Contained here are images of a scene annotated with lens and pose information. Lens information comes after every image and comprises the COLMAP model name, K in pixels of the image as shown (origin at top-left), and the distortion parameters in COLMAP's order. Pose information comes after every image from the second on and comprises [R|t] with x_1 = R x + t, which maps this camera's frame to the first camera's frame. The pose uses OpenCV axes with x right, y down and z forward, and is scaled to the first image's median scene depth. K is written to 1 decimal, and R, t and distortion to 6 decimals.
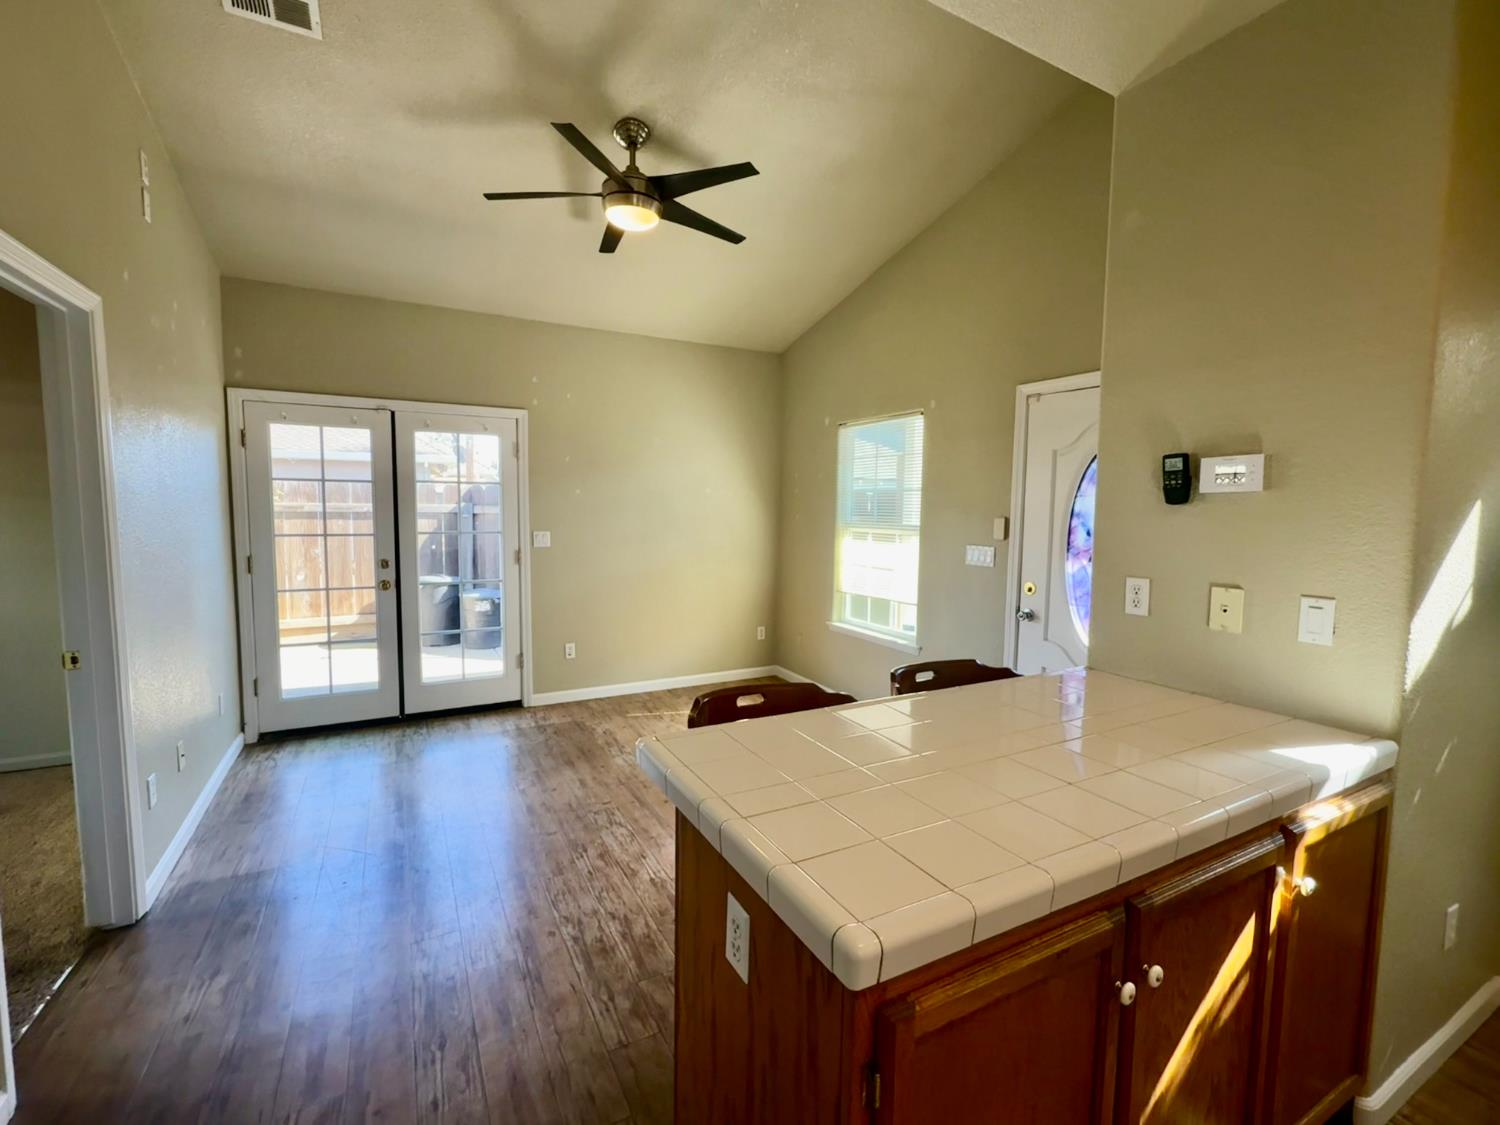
lens RADIAL K [[657.9, 0, 749.5], [0, 657.9, 559.2], [0, 0, 1]] dist [0.000696, -0.000233]
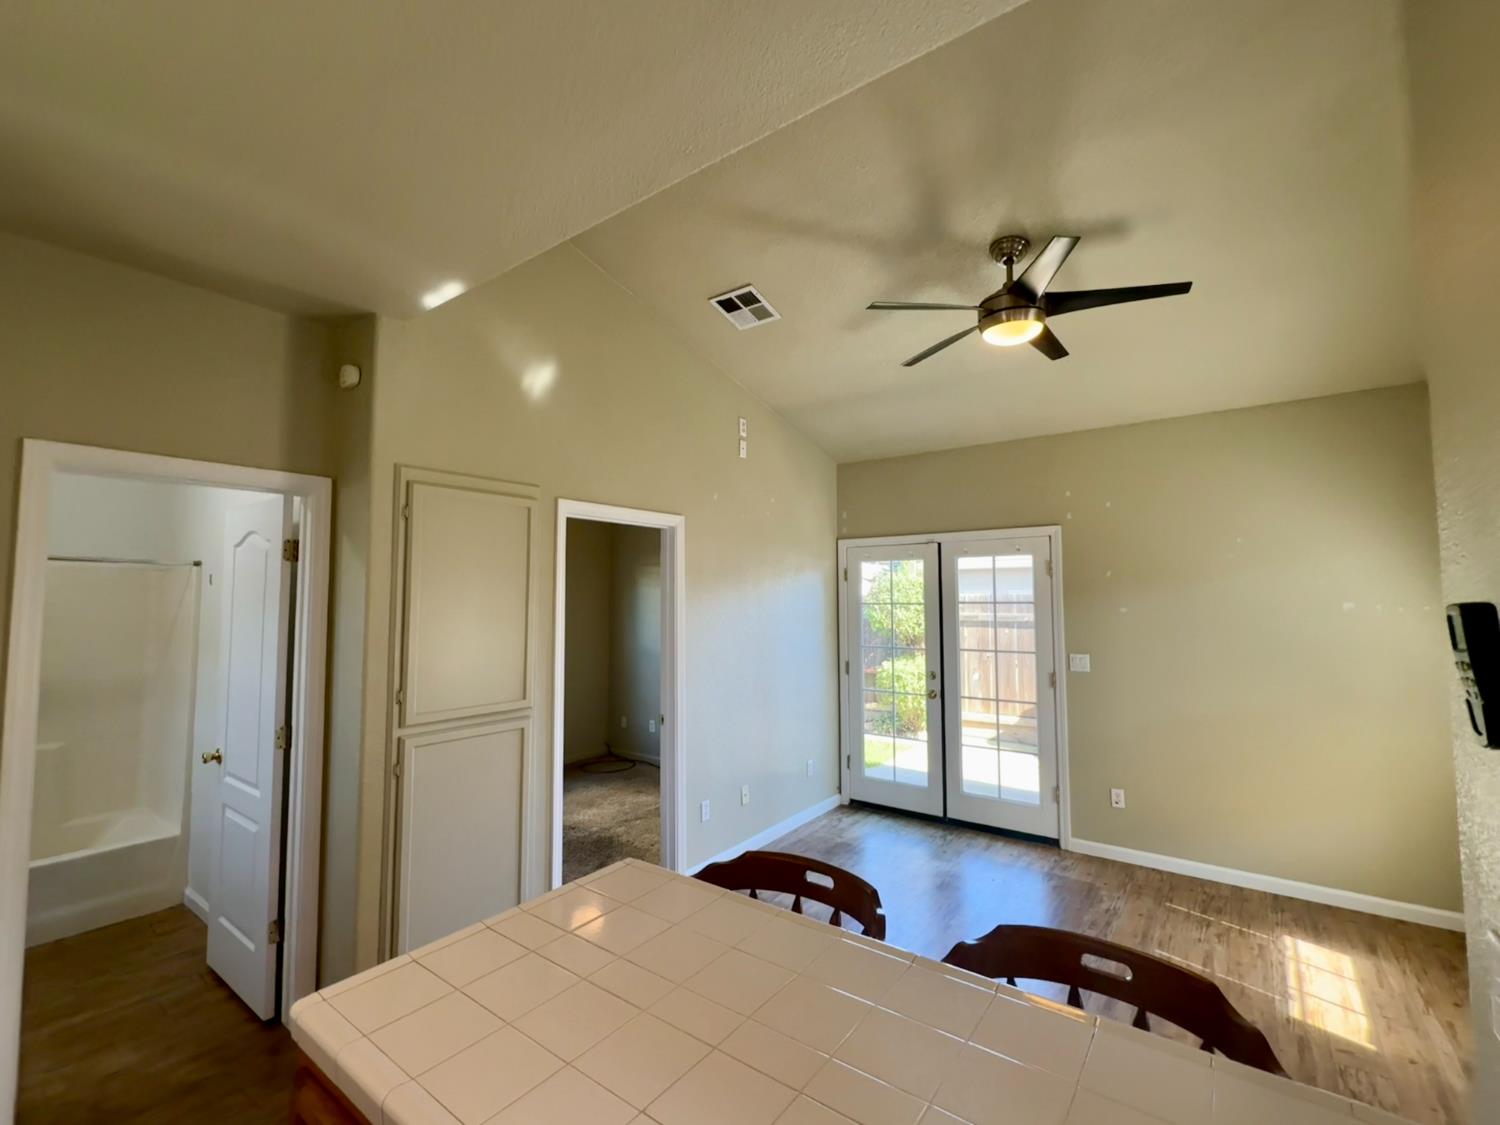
lens RADIAL K [[657.9, 0, 749.5], [0, 657.9, 559.2], [0, 0, 1]] dist [0.000696, -0.000233]
pose [[0.421471, -0.067309, -0.904341, 0.386483], [-0.064810, 0.992456, -0.104072, -0.057875], [0.904523, 0.102473, 0.413929, 0.236675]]
